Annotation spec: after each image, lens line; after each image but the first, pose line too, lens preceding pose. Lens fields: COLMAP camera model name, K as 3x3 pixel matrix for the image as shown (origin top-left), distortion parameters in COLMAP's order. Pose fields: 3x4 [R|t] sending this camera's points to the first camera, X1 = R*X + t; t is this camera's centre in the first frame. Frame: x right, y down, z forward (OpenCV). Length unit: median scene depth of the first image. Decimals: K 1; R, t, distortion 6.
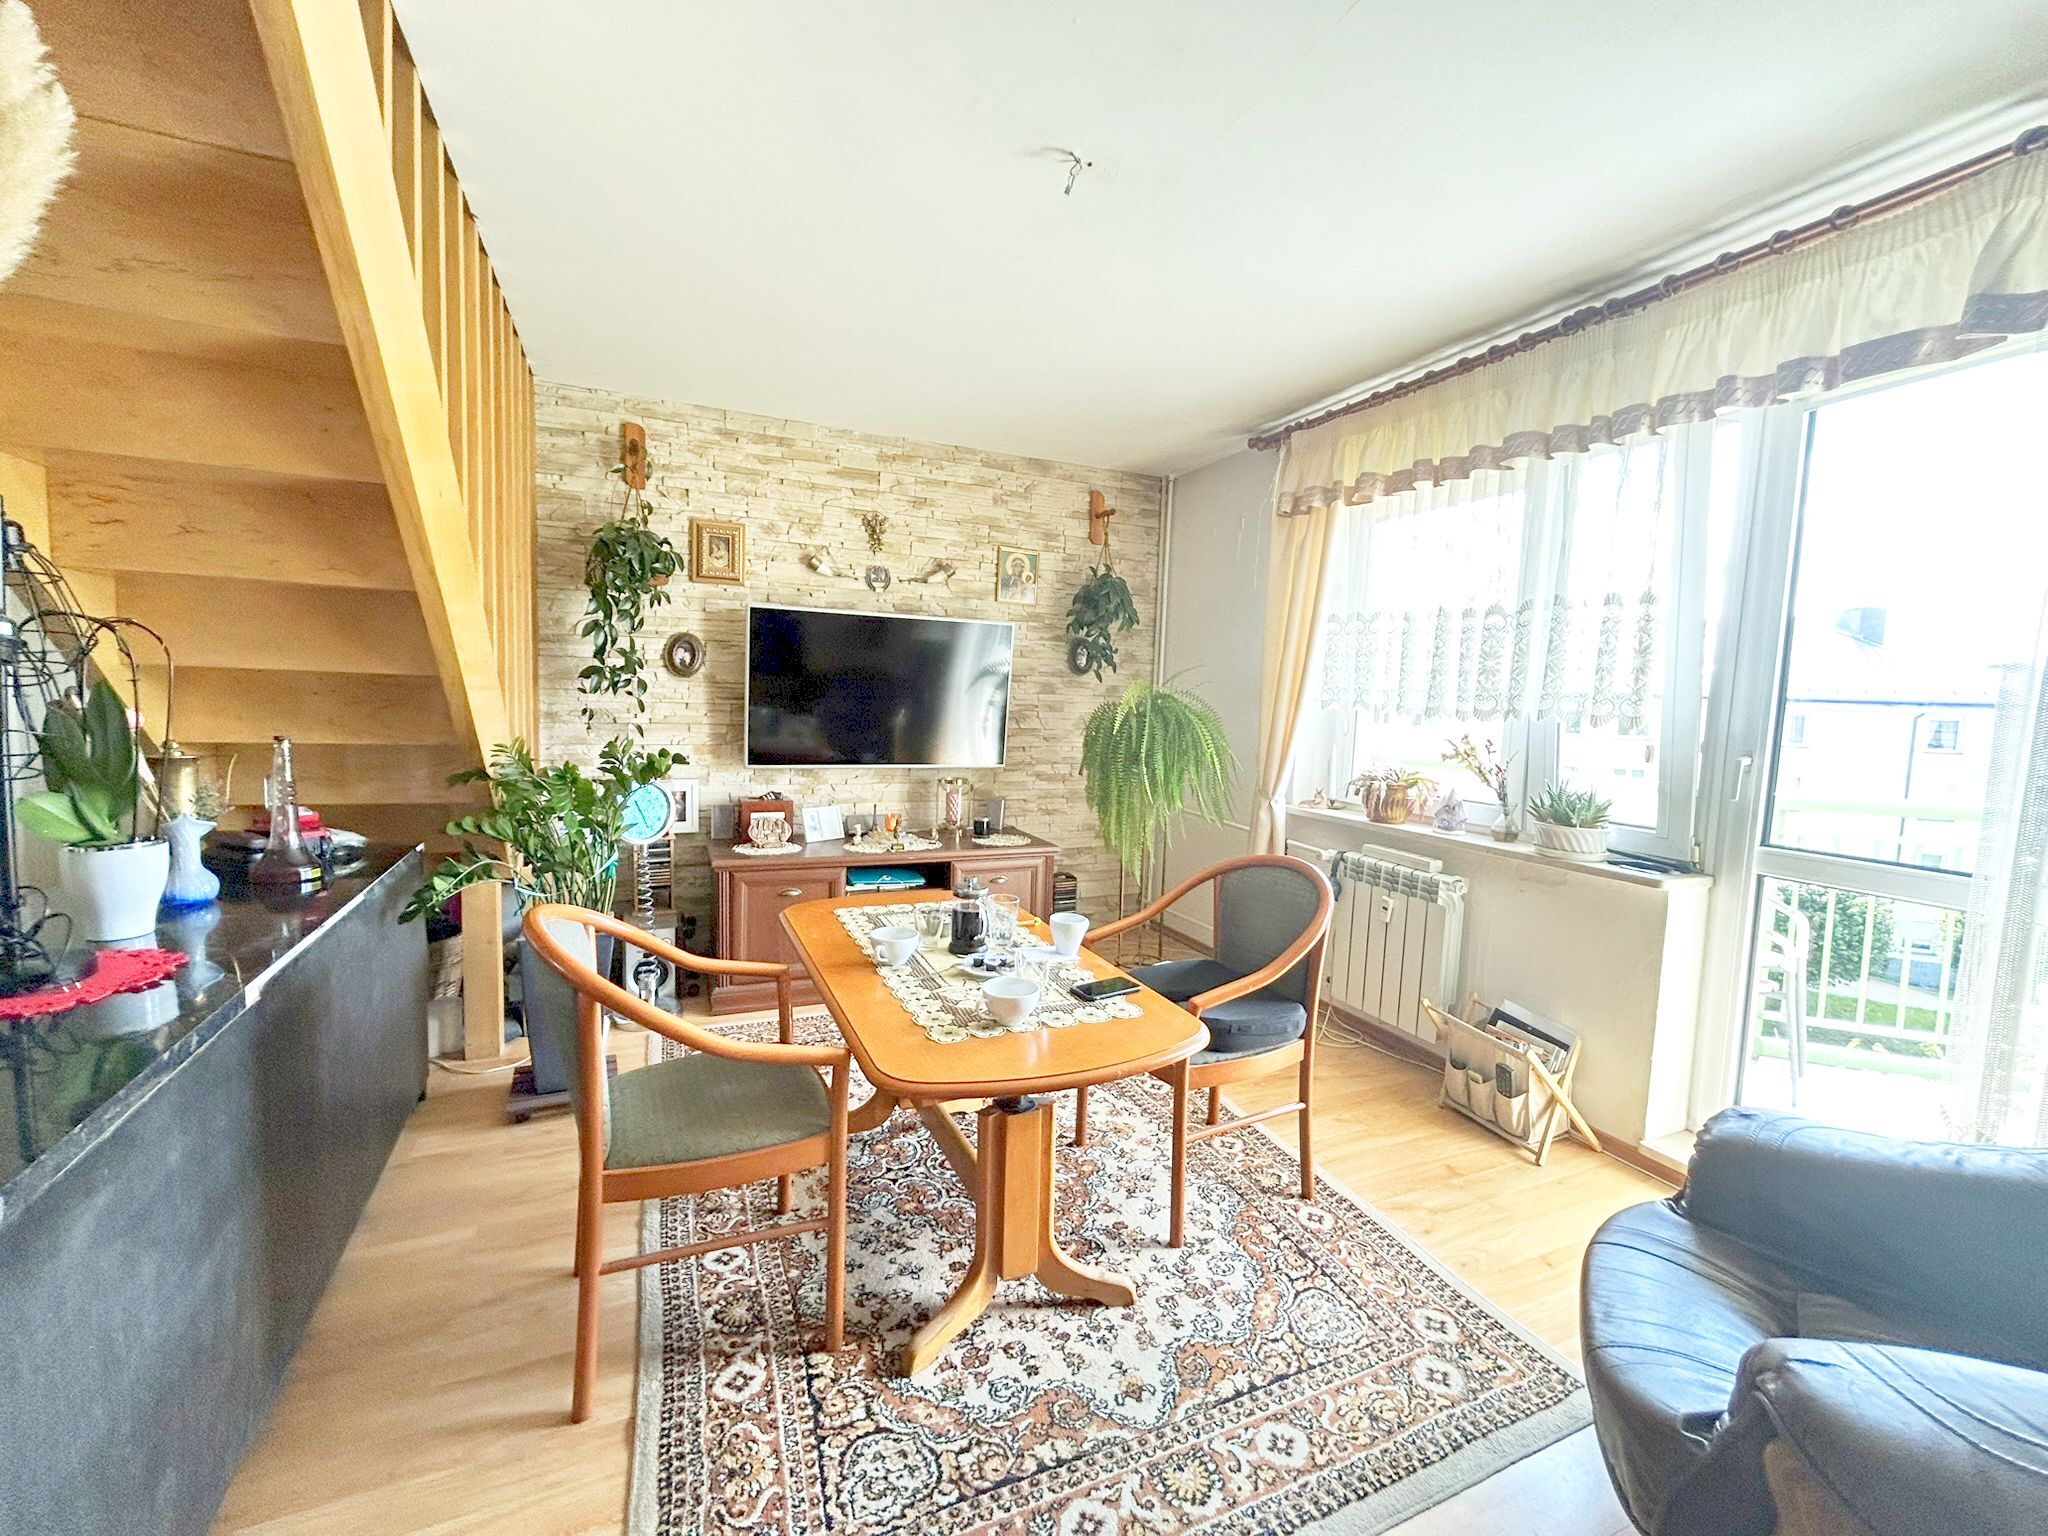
lens RADIAL K [[832.6, 0, 1022.8], [0, 832.6, 764.8], [0, 0, 1]] dist [-0.001487, 0.003276]
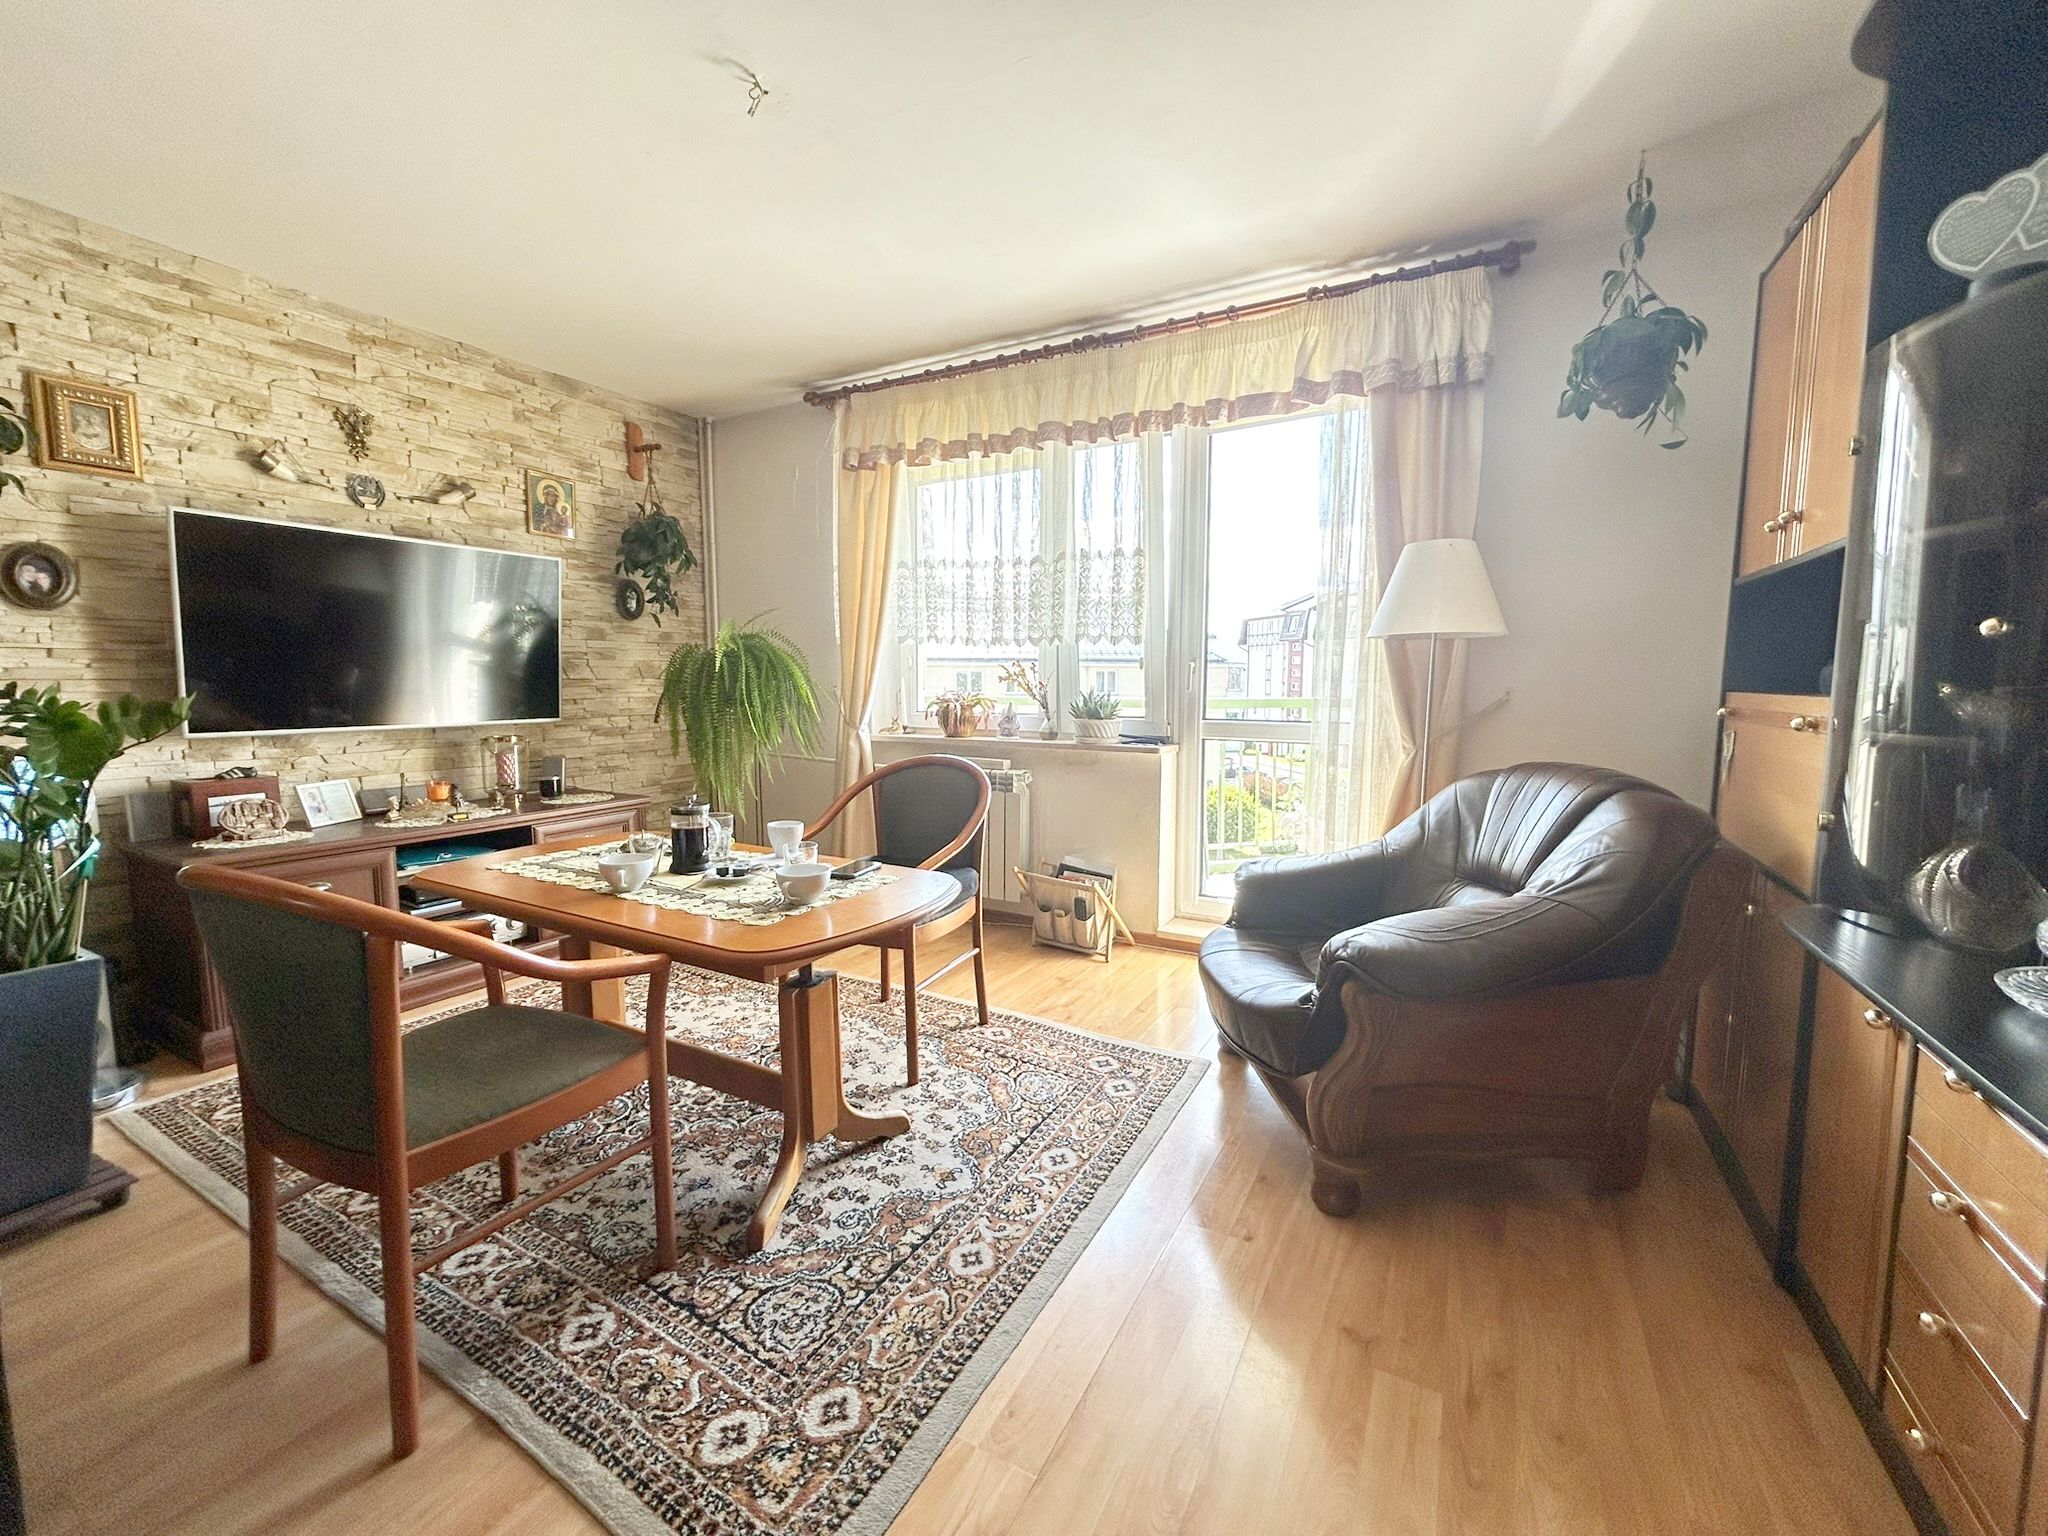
lens RADIAL K [[828.2, 0, 1023.8], [0, 828.2, 763.3], [0, 0, 1]] dist [0.000749, 0.000413]
pose [[0.795237, -0.096072, 0.598639, -0.239007], [0.077588, 0.995373, 0.056673, 0.052745], [-0.601314, 0.001379, 0.799012, -0.014614]]
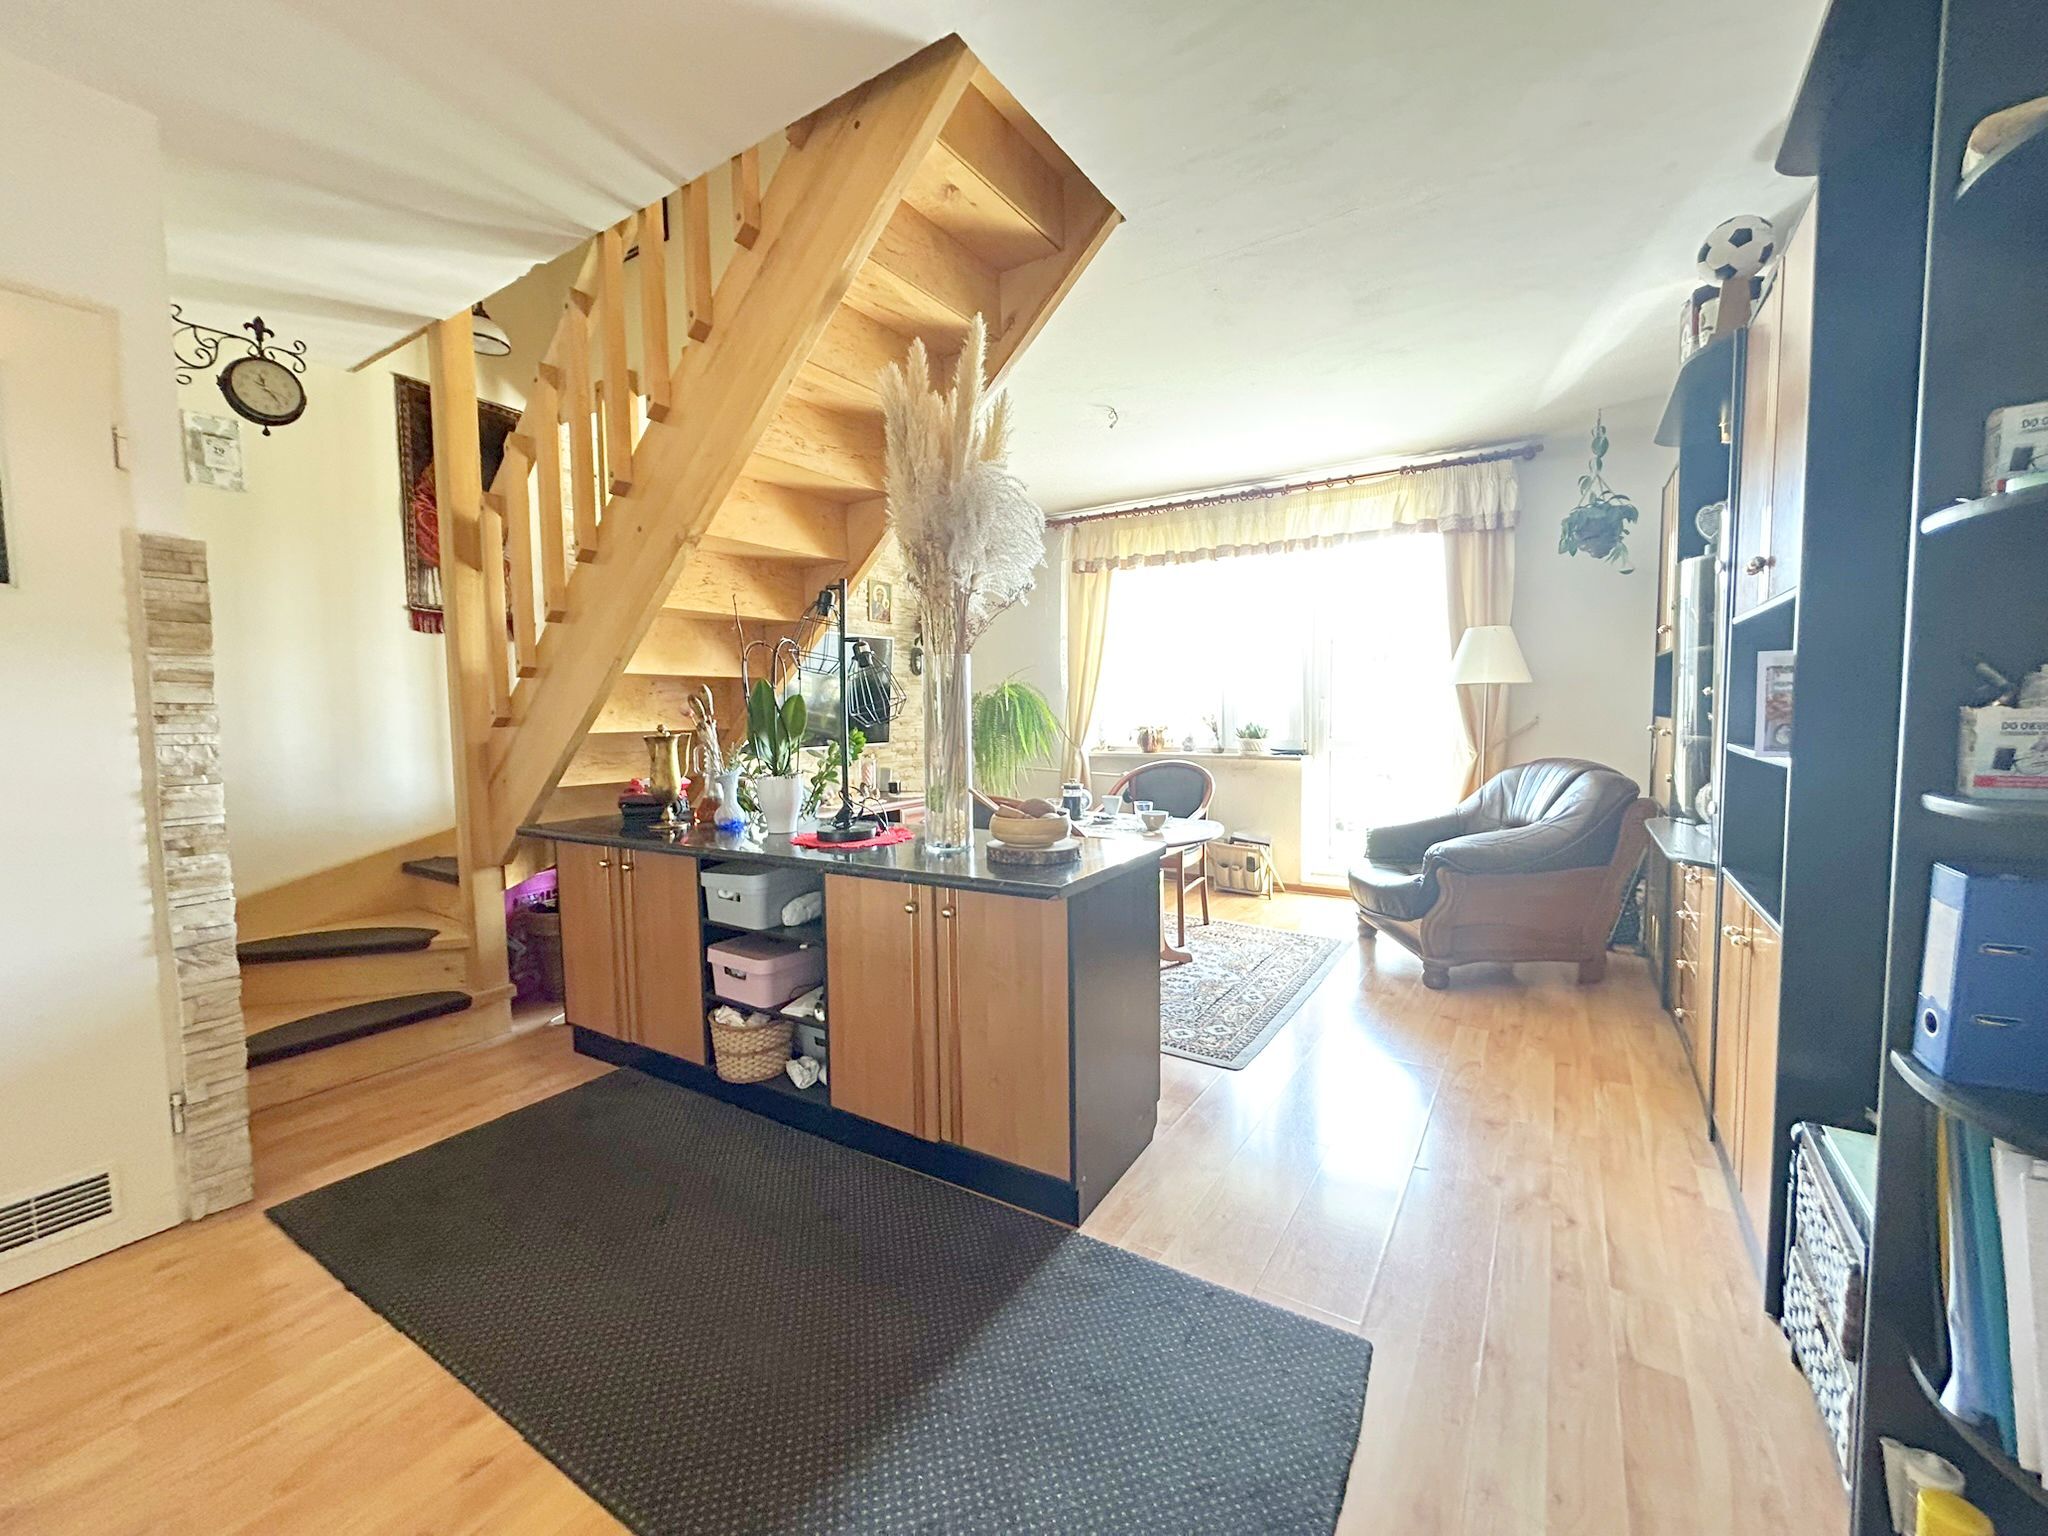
lens RADIAL K [[828.2, 0, 1023.8], [0, 828.2, 763.3], [0, 0, 1]] dist [0.000749, 0.000413]
pose [[0.836927, -0.085265, 0.540632, -0.828309], [0.089866, 0.995792, 0.017933, 0.041369], [-0.539886, 0.033576, 0.841068, -0.352939]]
